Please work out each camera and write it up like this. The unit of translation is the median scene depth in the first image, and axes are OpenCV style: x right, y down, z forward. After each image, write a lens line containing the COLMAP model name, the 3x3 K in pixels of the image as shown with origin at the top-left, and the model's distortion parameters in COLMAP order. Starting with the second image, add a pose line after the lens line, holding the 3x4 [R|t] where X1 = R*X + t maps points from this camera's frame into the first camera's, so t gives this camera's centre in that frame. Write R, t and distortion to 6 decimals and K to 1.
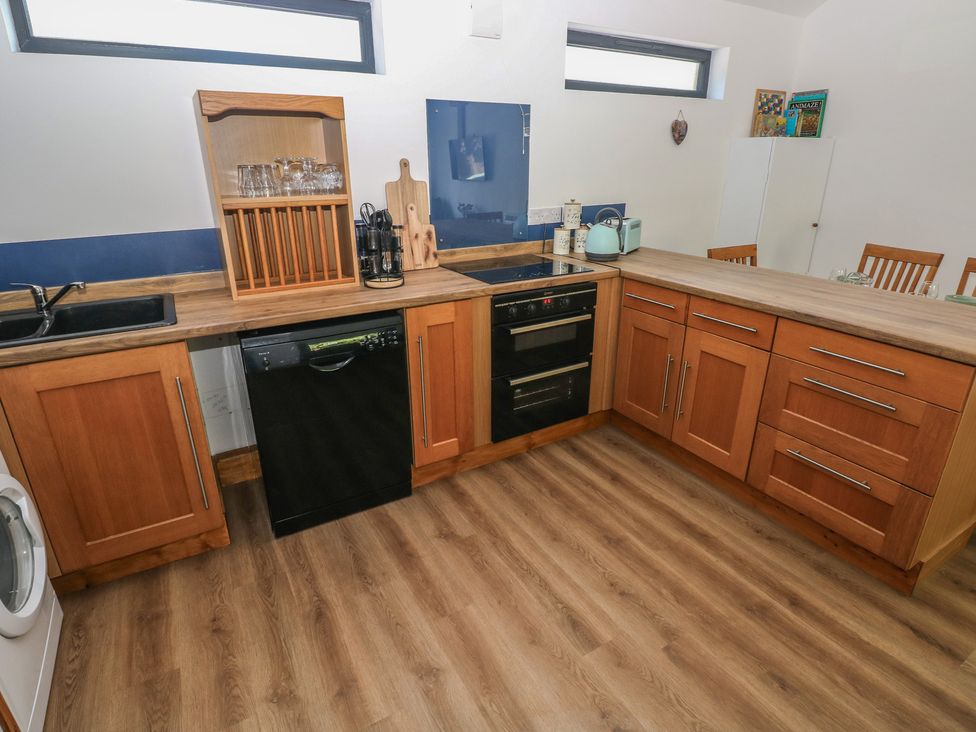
lens RADIAL K [[541.7, 0, 486.8], [0, 541.7, 367.5], [0, 0, 1]] dist [-0.011304, -0.002086]
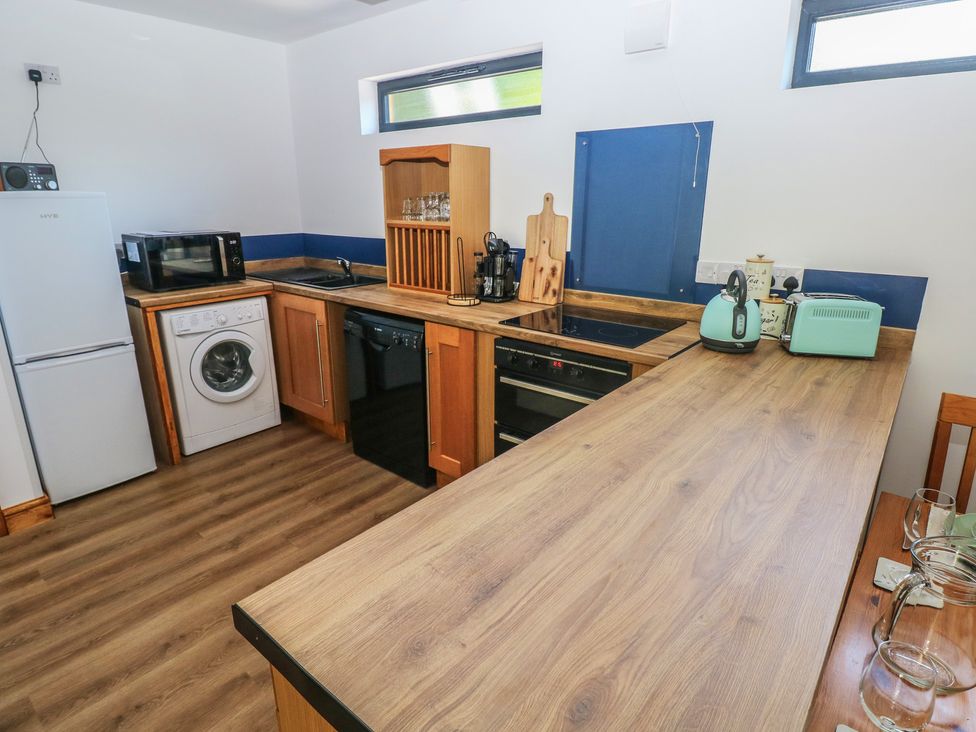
lens RADIAL K [[559.8, 0, 466.5], [0, 559.8, 357.6], [0, 0, 1]] dist [-0.004070, -0.003575]
pose [[0.299929, 0.271605, -0.914480, 0.993113], [-0.340181, 0.926043, 0.163467, -0.263435], [0.891246, 0.262060, 0.370142, 0.664793]]
